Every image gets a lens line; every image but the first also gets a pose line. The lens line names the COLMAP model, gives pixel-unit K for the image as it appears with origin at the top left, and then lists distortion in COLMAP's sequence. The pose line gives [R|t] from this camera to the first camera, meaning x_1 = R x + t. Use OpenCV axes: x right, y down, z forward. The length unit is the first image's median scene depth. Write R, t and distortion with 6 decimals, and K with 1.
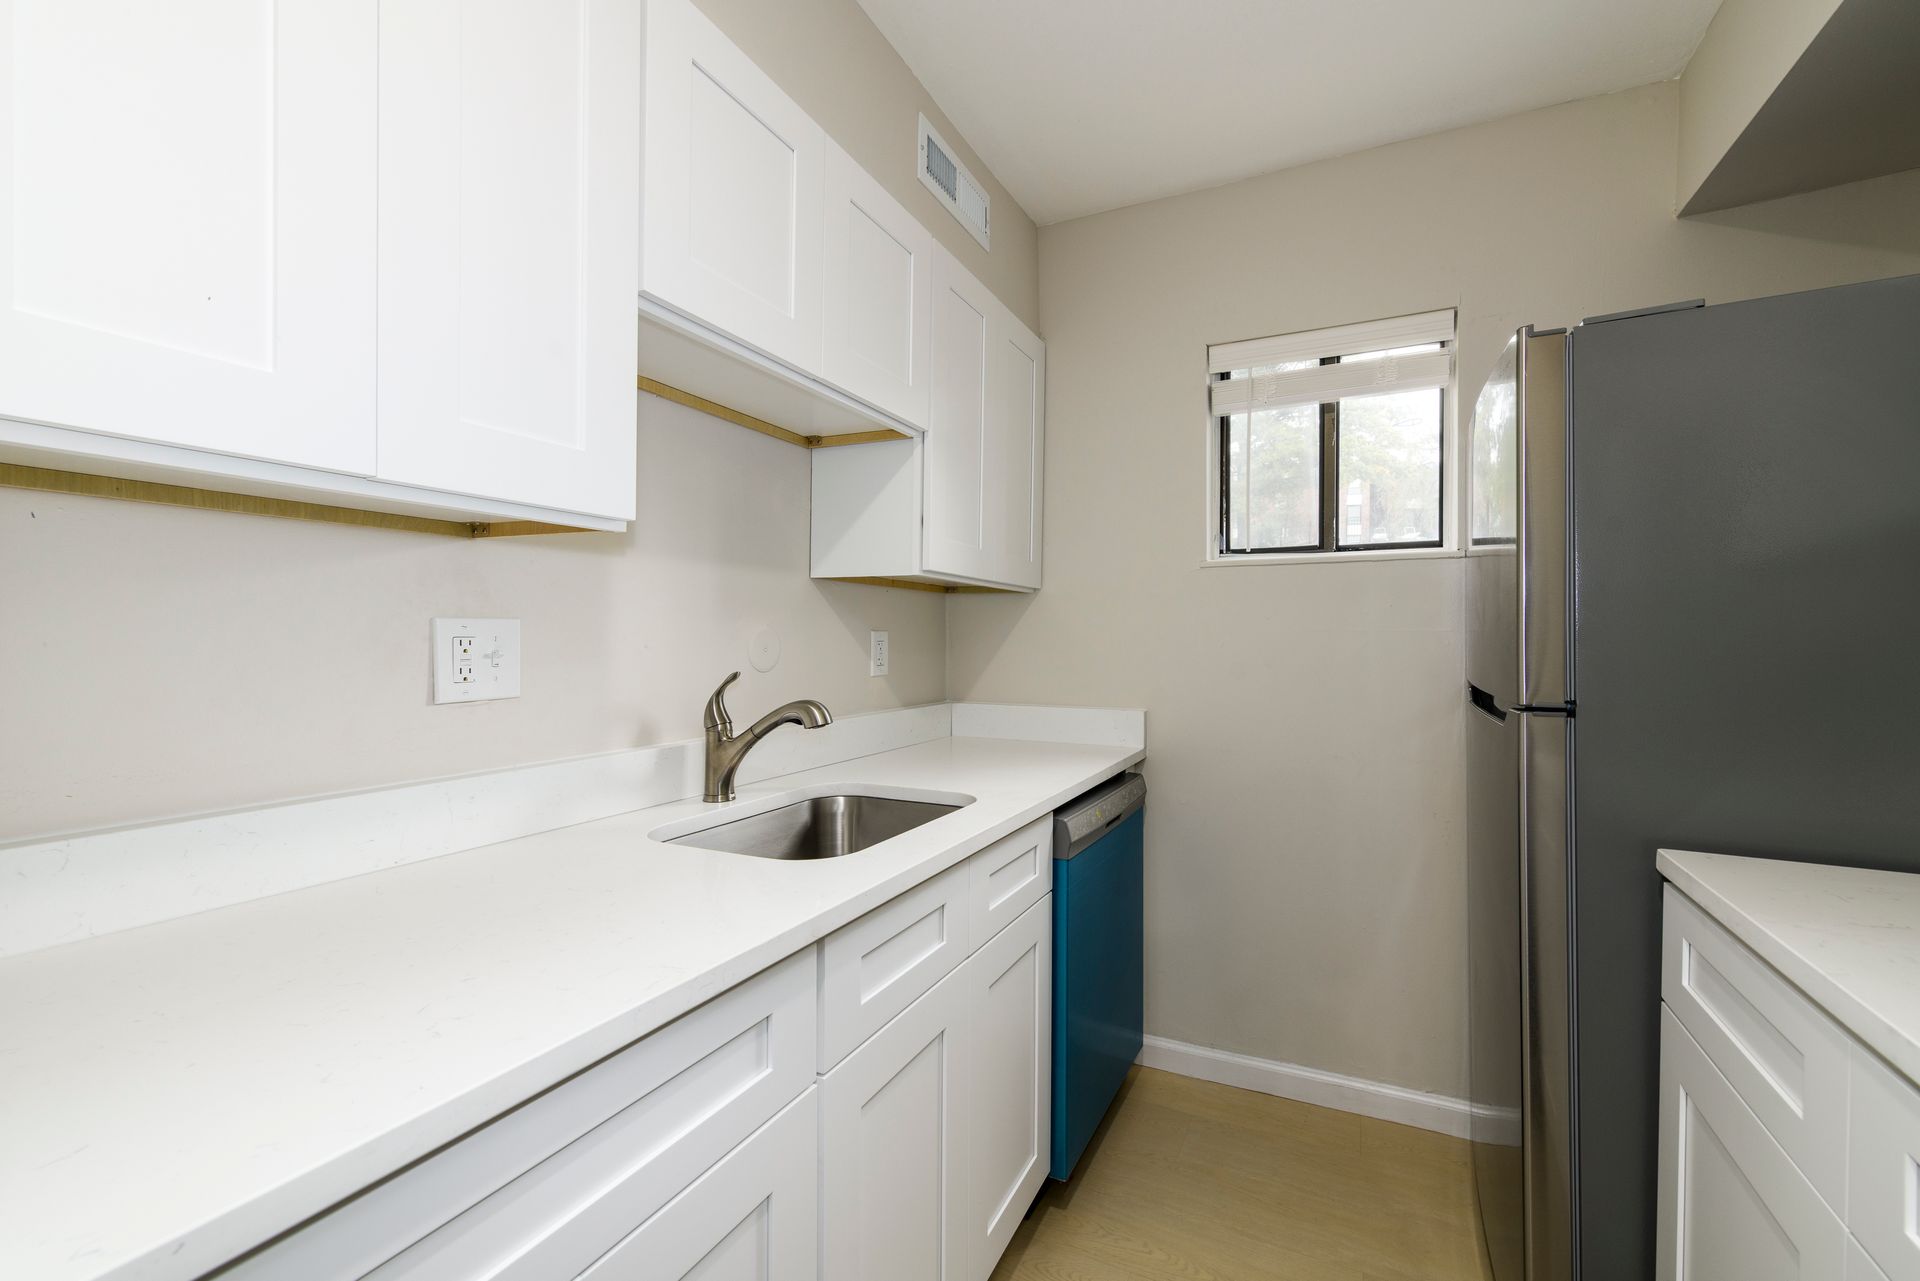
lens RADIAL K [[858.1, 0, 955.9], [0, 858.1, 638.0], [0, 0, 1]] dist [0.010451, -0.000996]
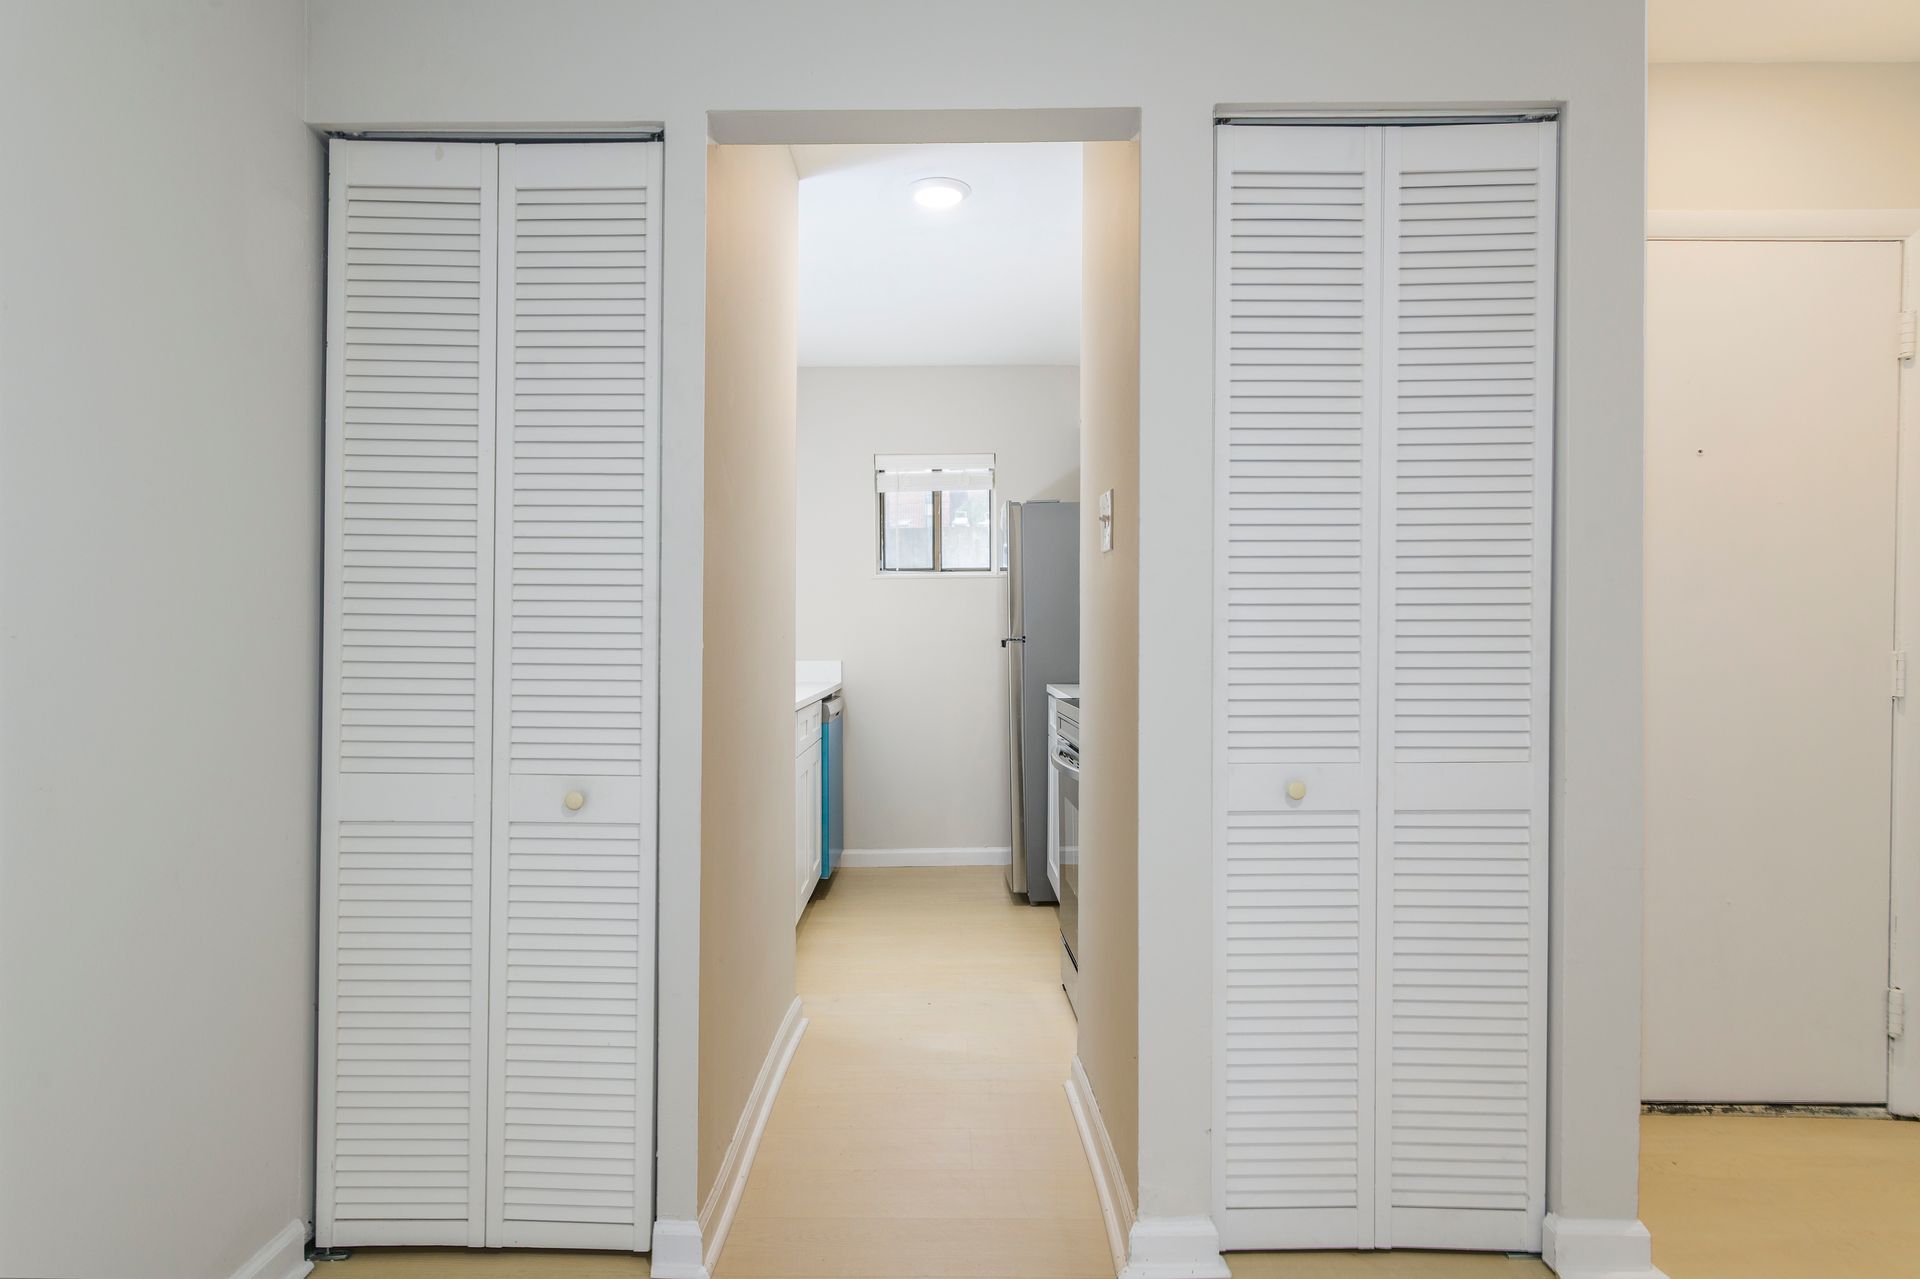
lens RADIAL K [[858.1, 0, 945.9], [0, 858.1, 631.4], [0, 0, 1]] dist [0.010451, -0.000996]
pose [[0.905085, -0.009874, 0.425116, -0.332712], [0.009156, 0.999951, 0.003731, 0.021908], [-0.425132, 0.000516, 0.905131, -0.673606]]
